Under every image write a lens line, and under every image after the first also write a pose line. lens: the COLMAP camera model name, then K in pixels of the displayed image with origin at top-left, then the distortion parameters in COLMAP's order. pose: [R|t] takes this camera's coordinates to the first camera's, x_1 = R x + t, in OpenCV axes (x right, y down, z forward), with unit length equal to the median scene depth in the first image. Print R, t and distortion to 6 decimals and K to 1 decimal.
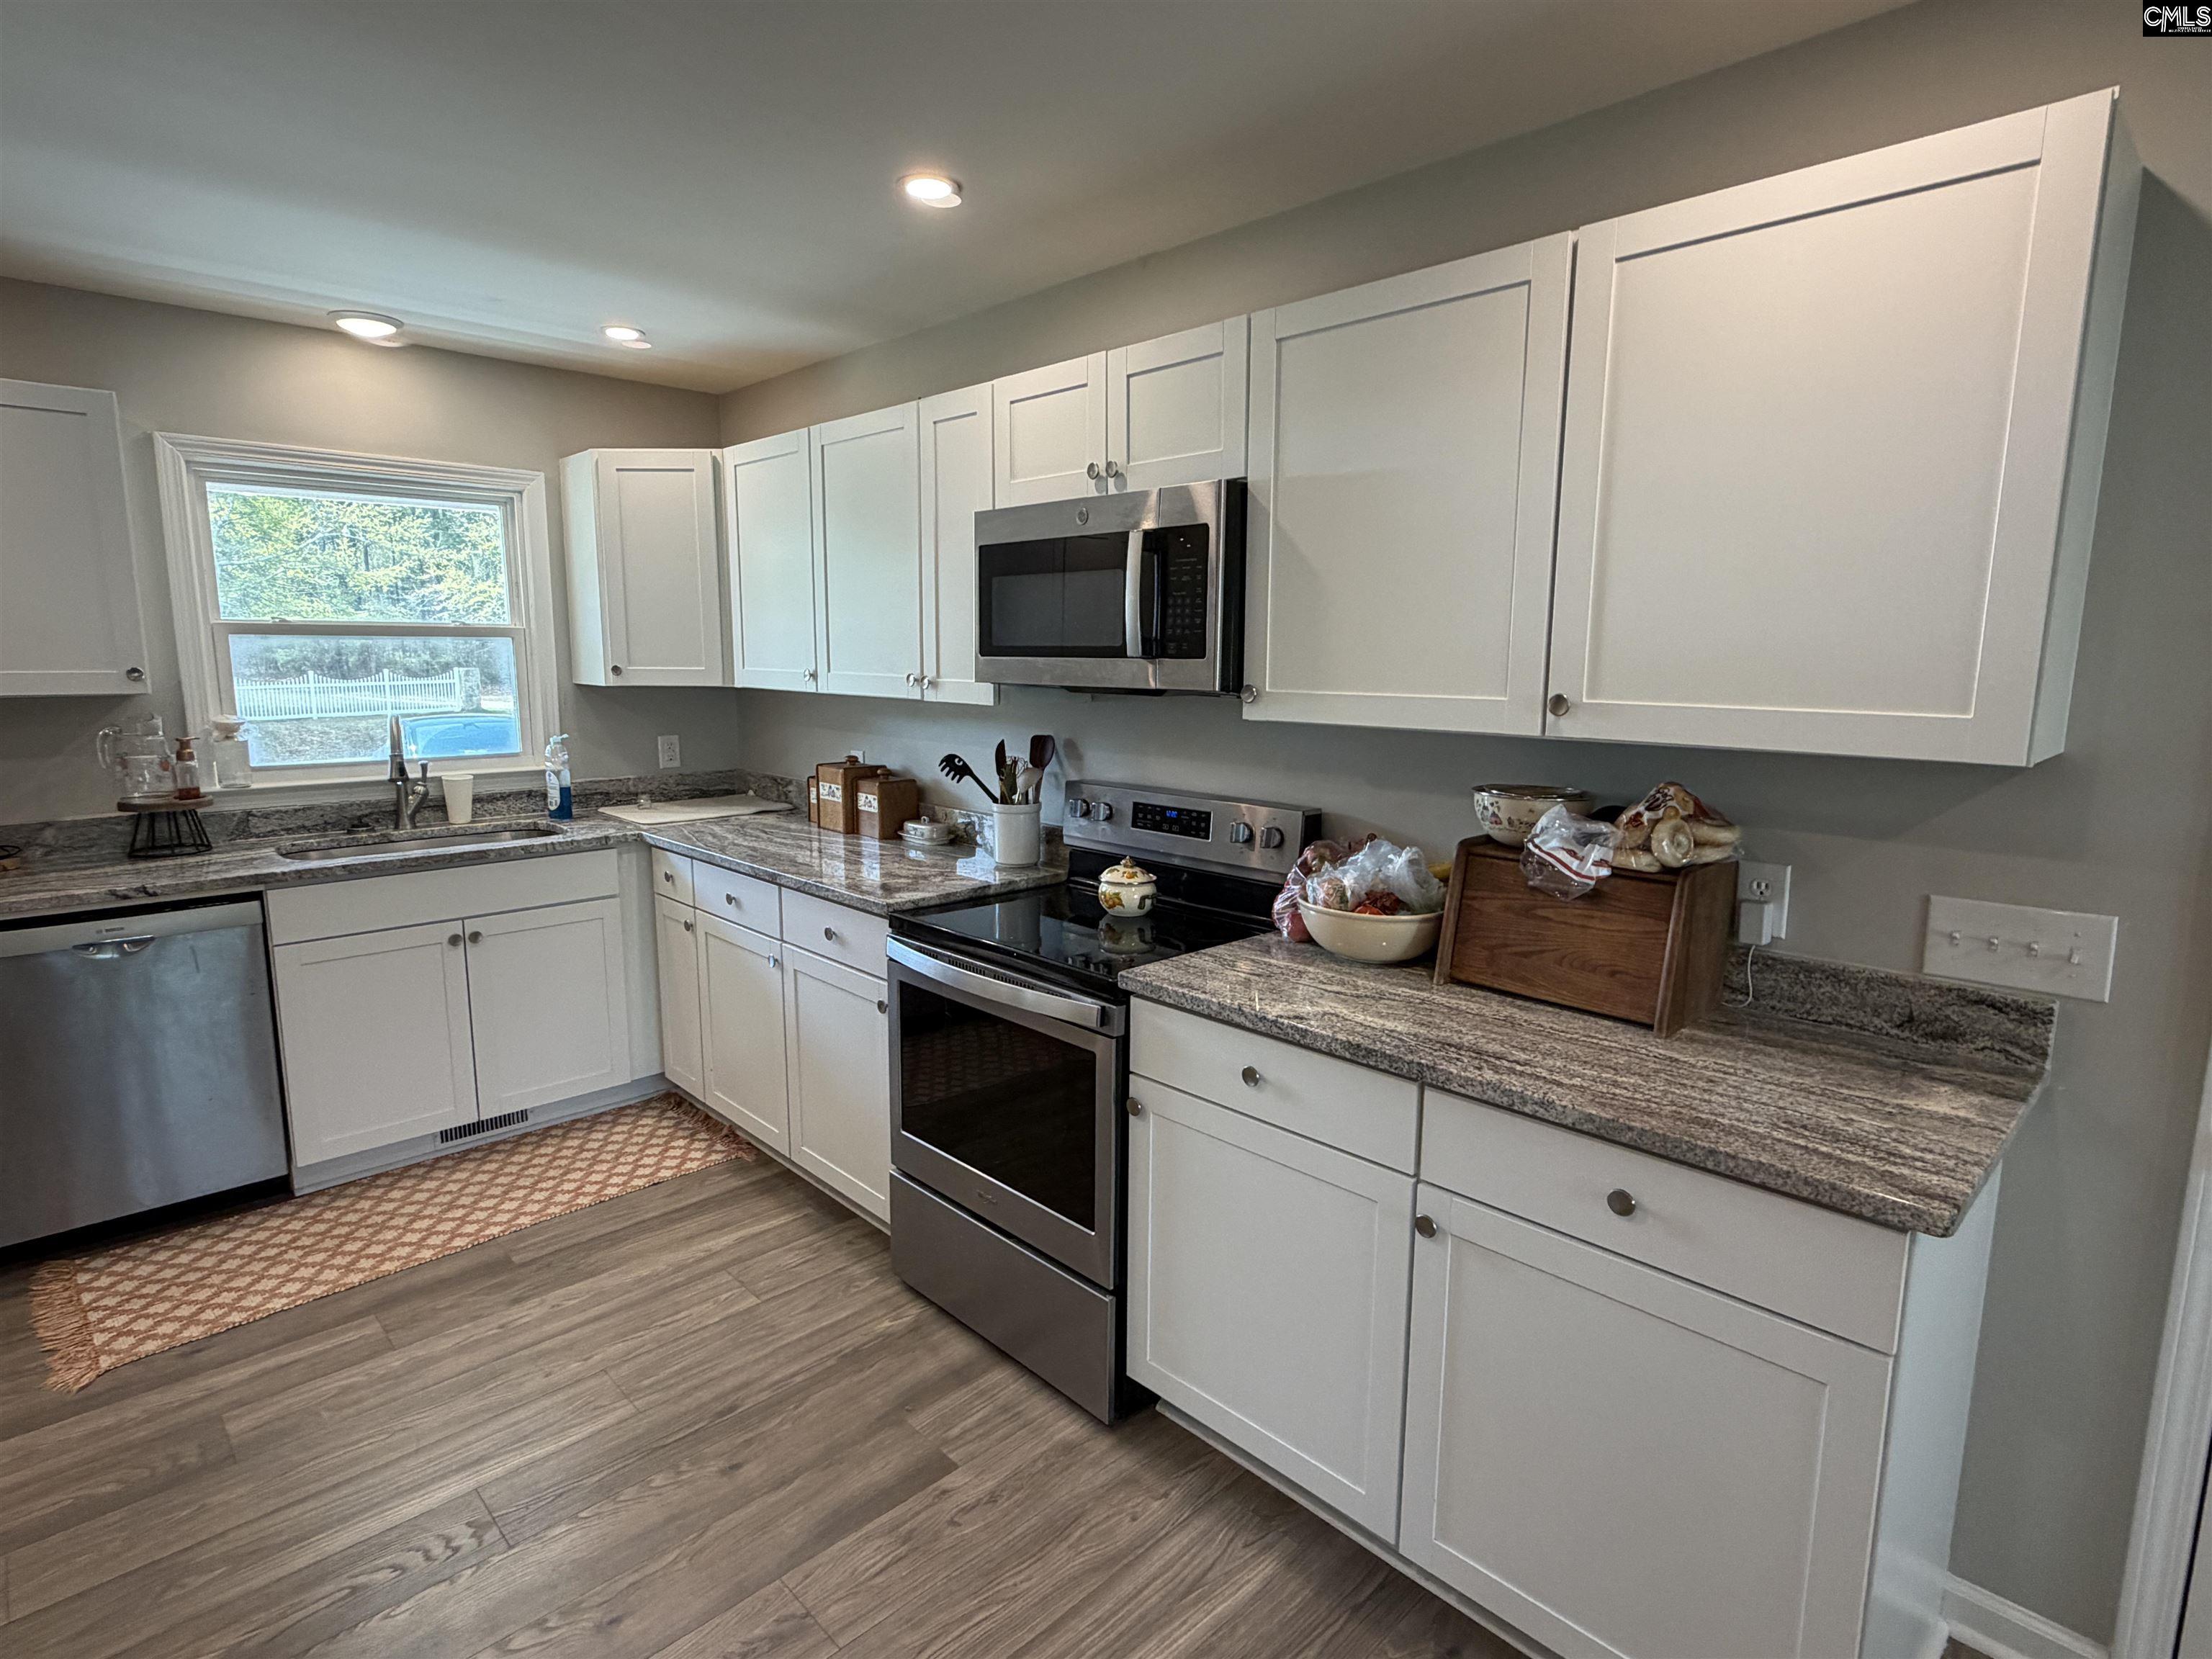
lens RADIAL K [[1144.5, 0, 1098.6], [0, 1144.5, 825.5], [0, 0, 1]] dist [0.000291, -0.000074]
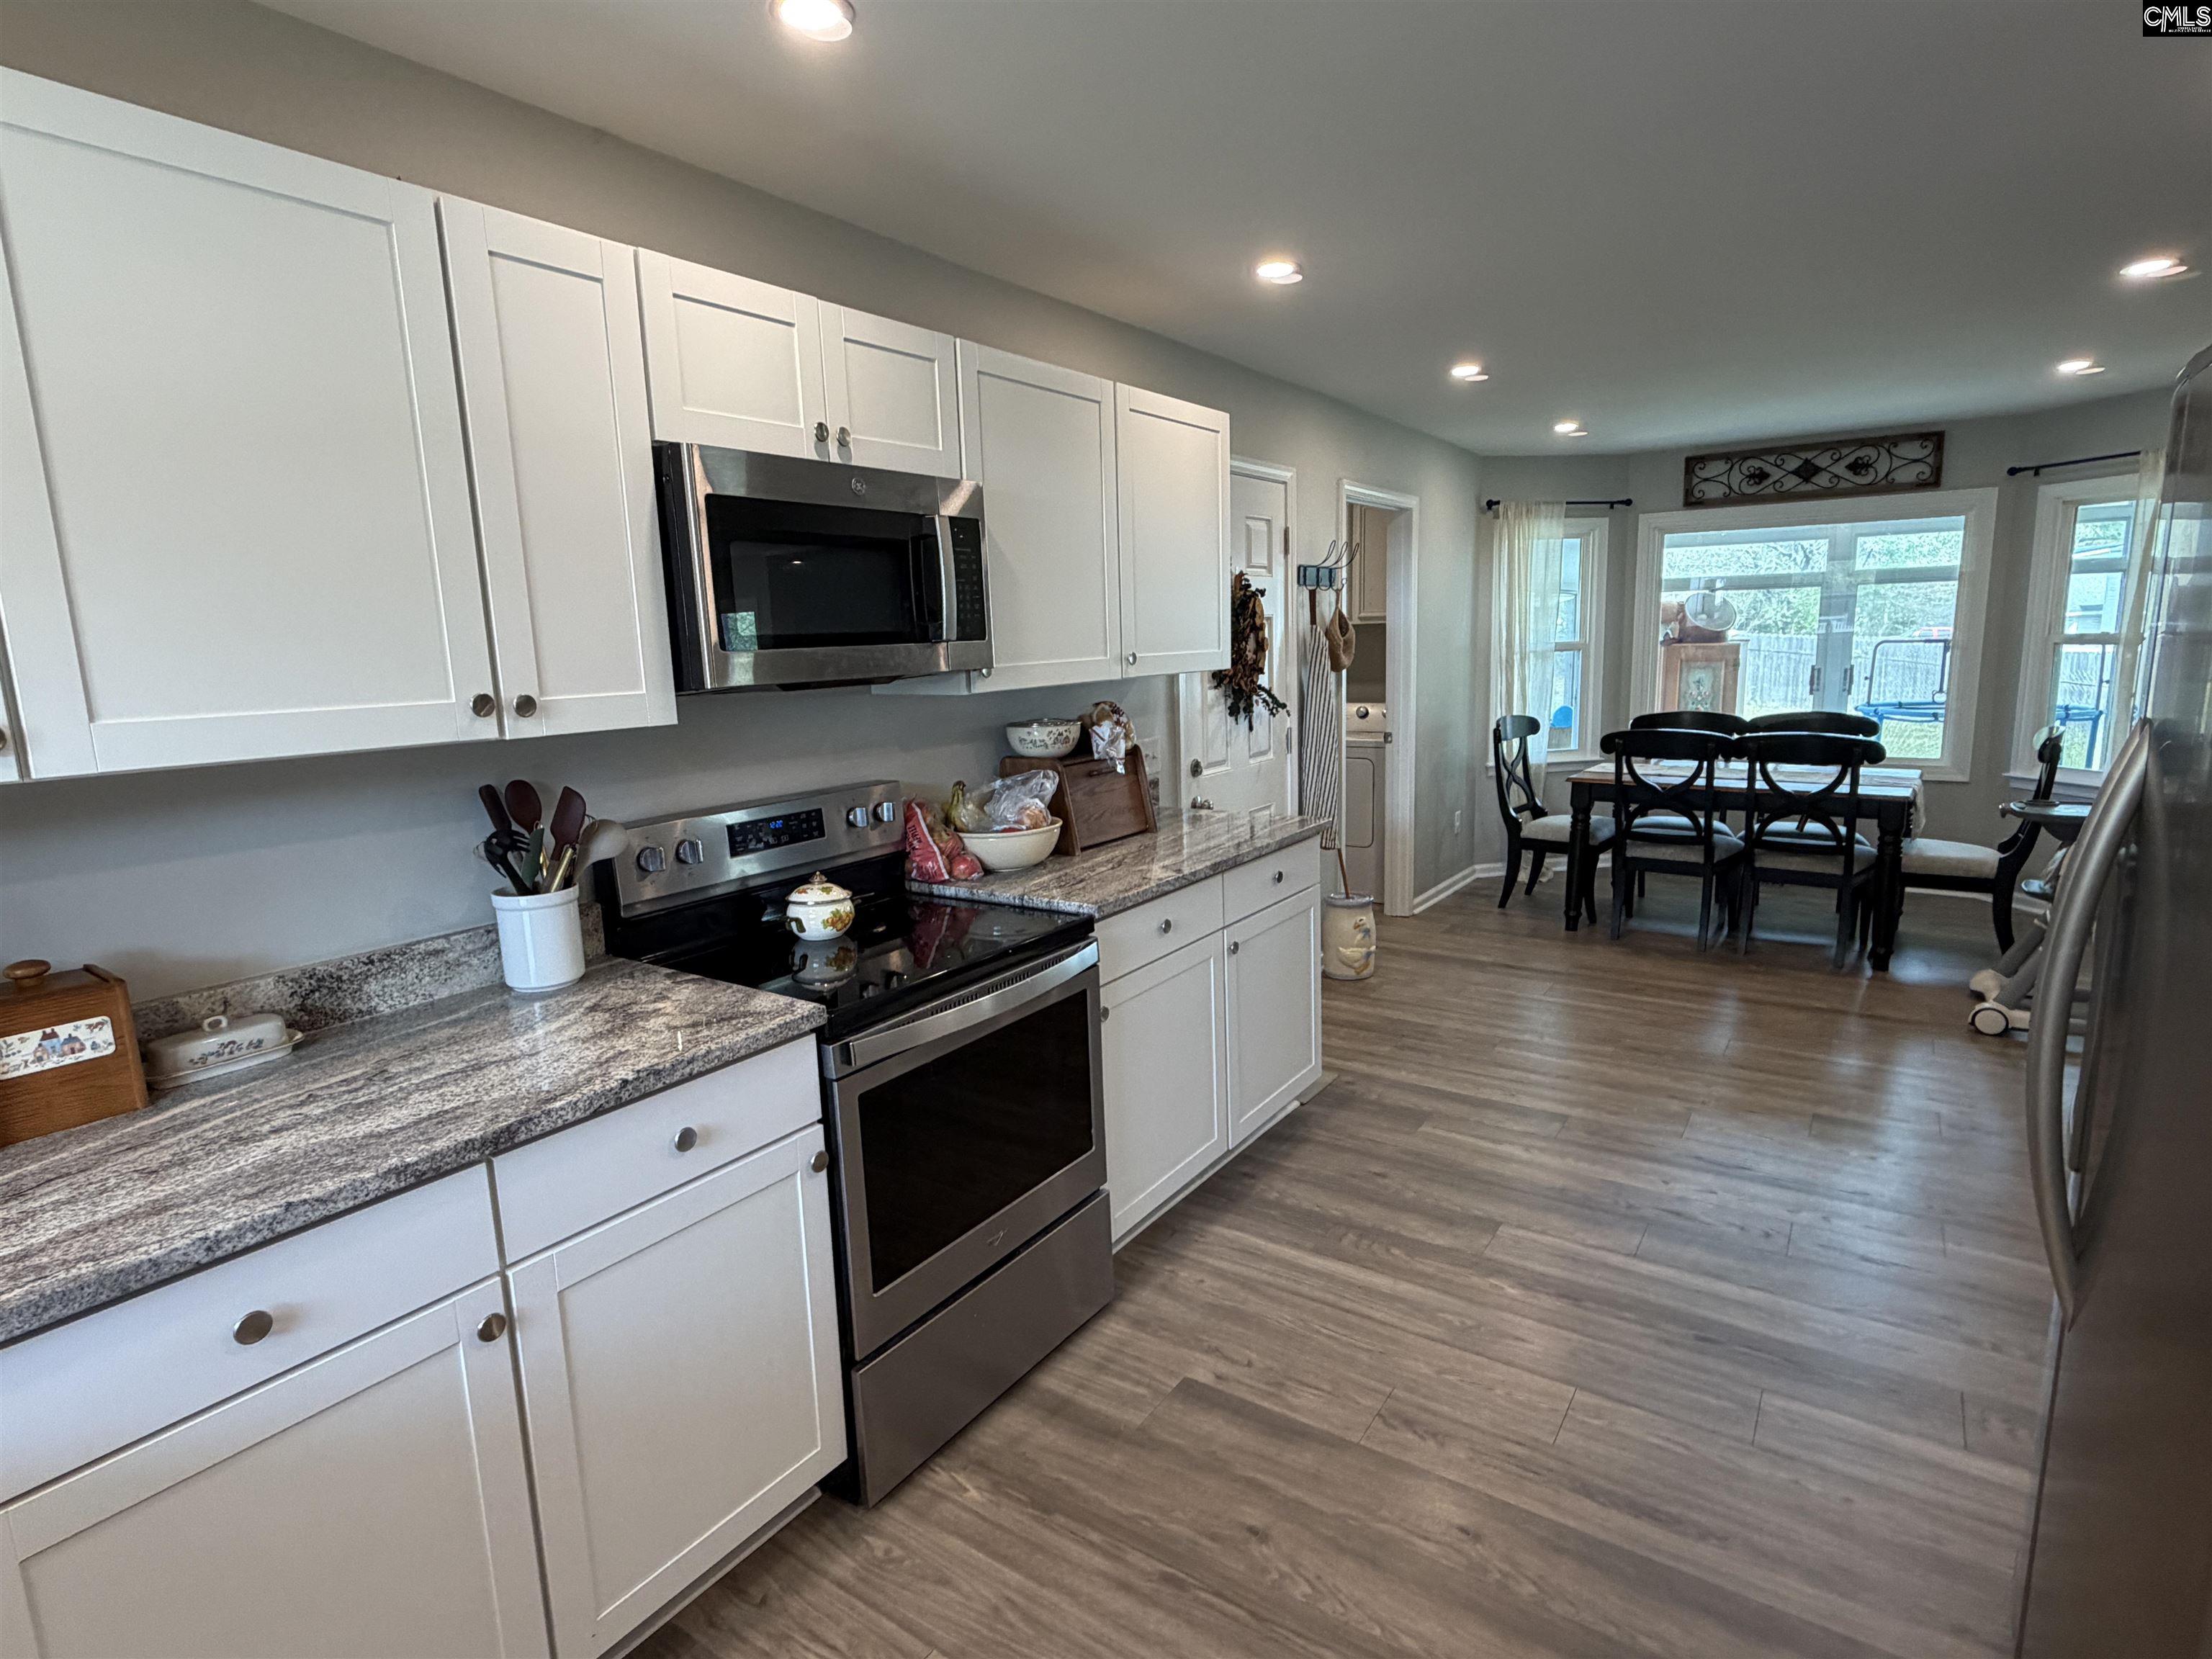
lens RADIAL K [[1146.6, 0, 1103.0], [0, 1146.6, 832.5], [0, 0, 1]] dist [0.004470, 0.000108]
pose [[-0.204082, -0.167915, 0.964445, -0.830006], [0.180534, 0.961827, 0.205661, -0.138526], [-0.962163, 0.216087, -0.165978, 0.883743]]
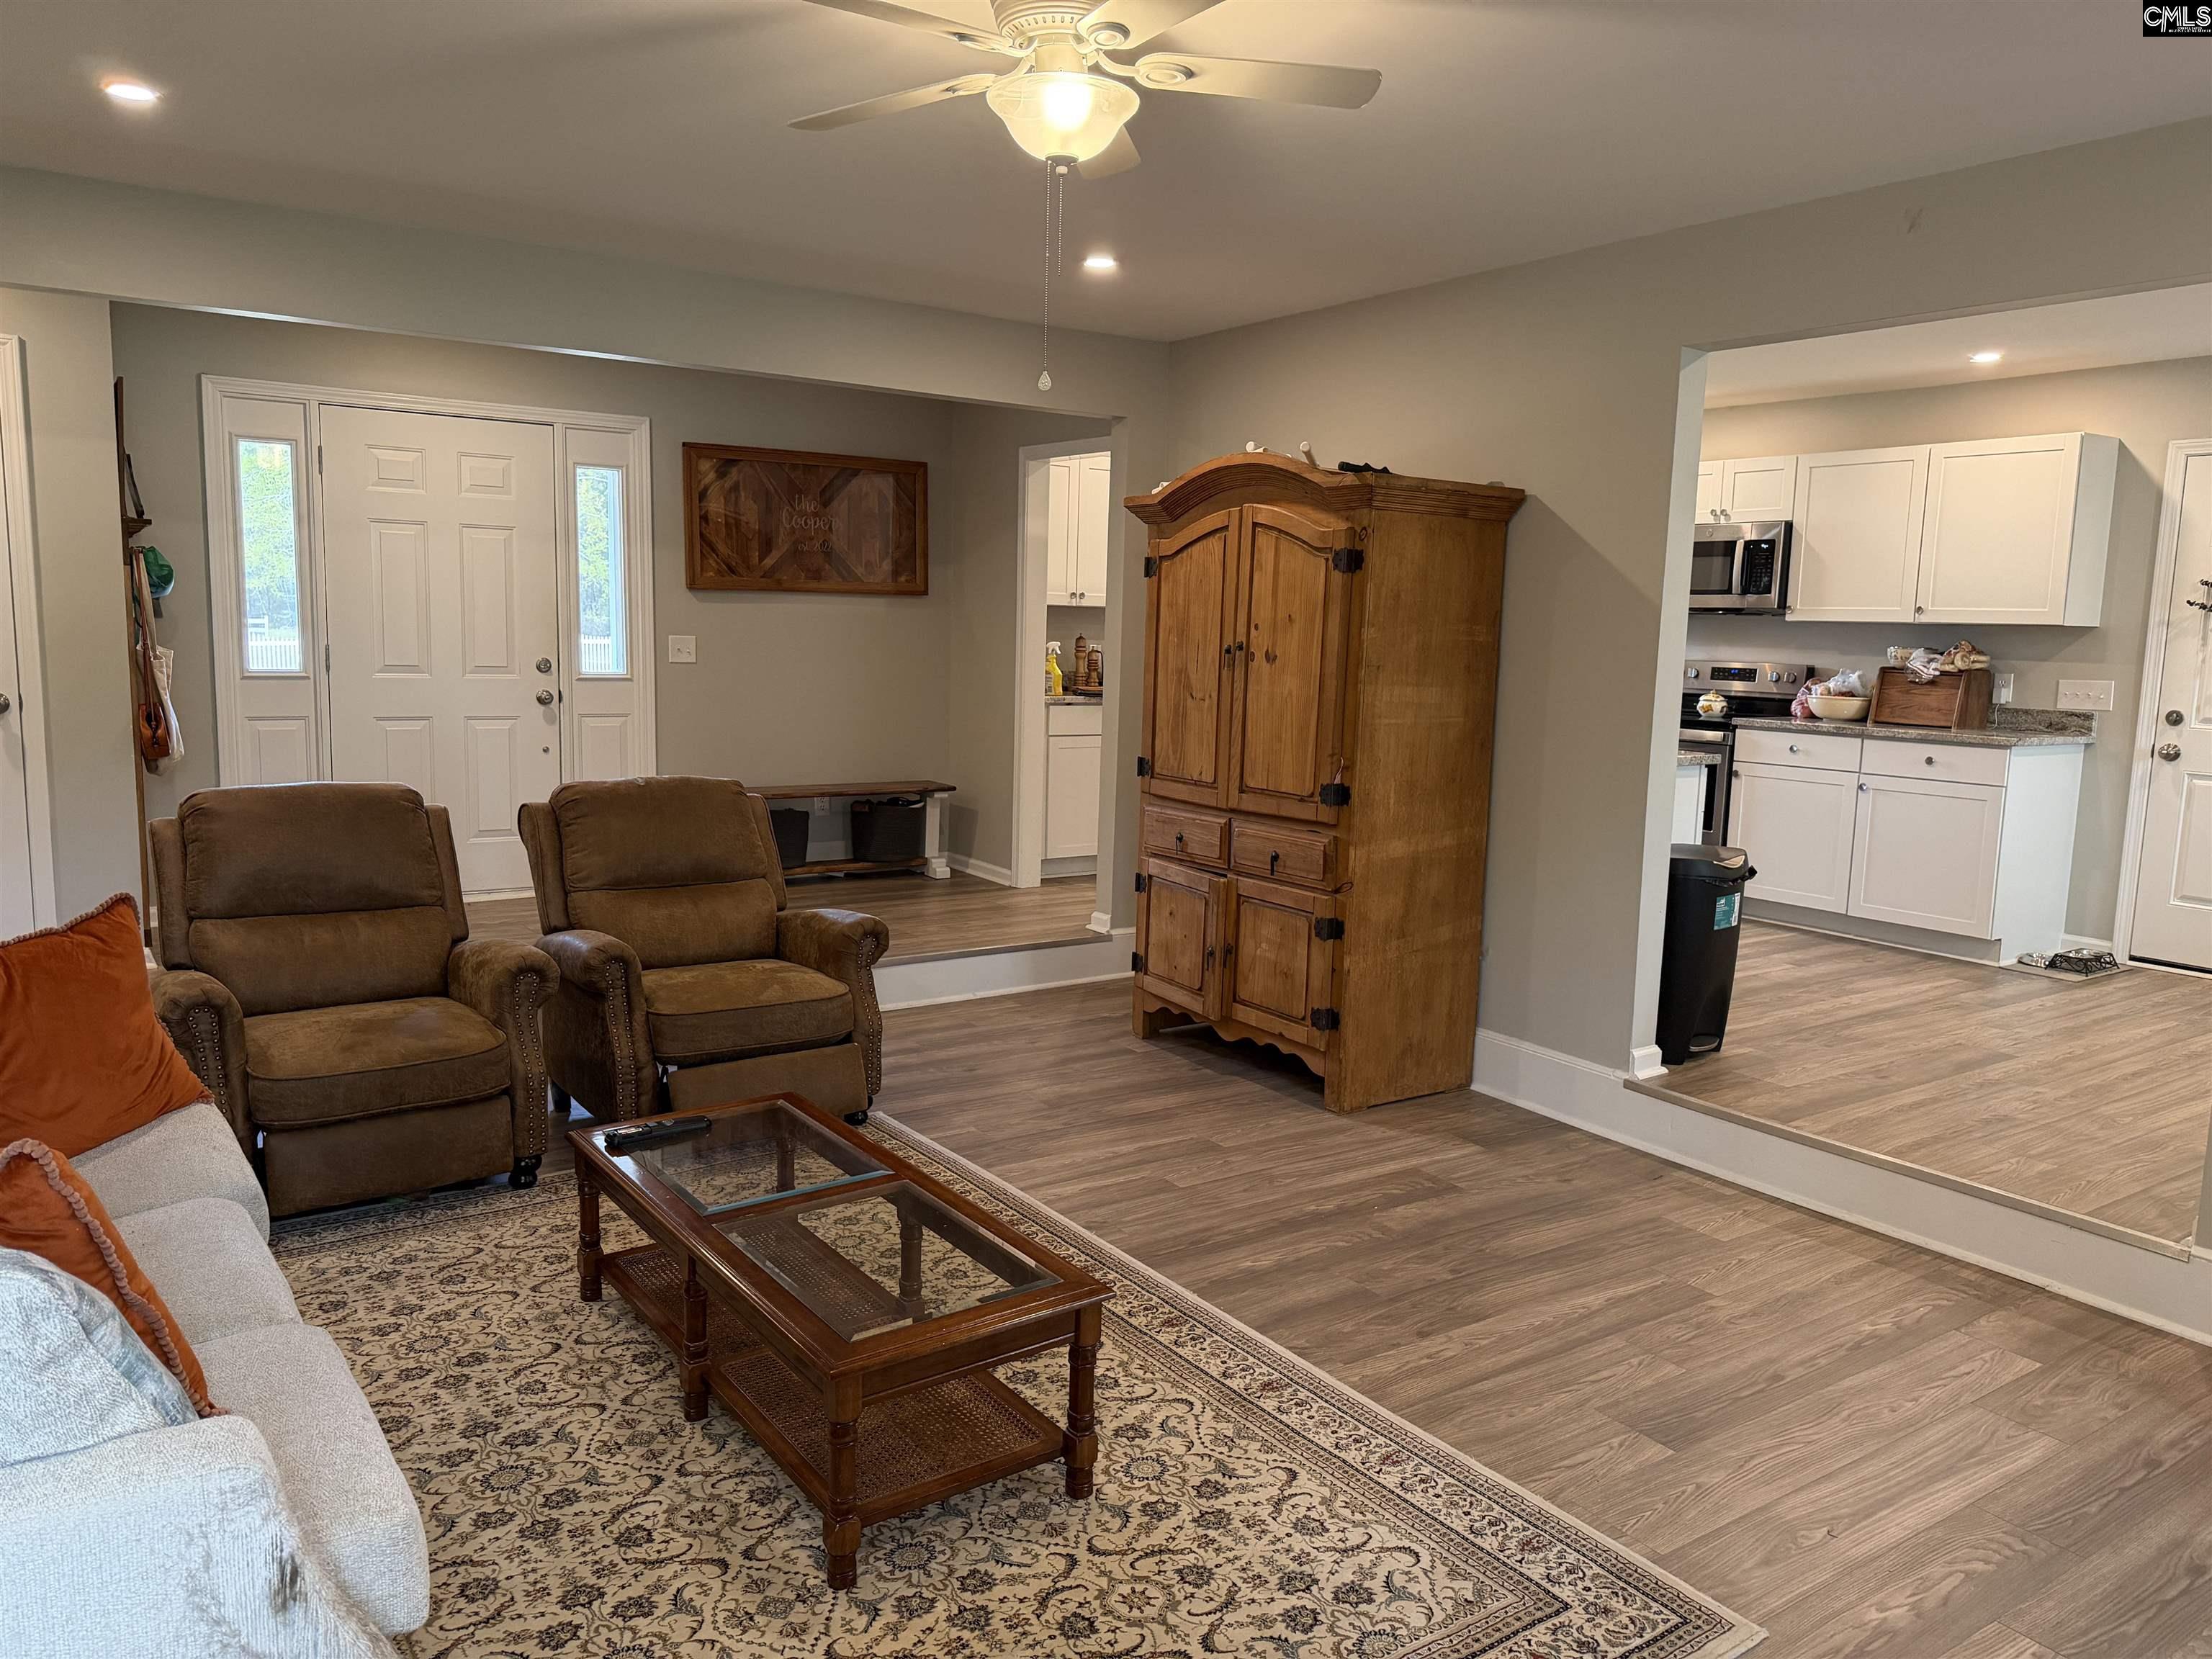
lens RADIAL K [[1576.3, 0, 1120.0], [0, 1576.3, 829.3], [0, 0, 1]] dist [0.061644, -0.064451]
pose [[0.987888, 0.038970, -0.150192, -0.586621], [-0.042580, 0.998875, -0.020895, 0.377998], [0.149209, 0.027037, 0.988436, -1.991214]]
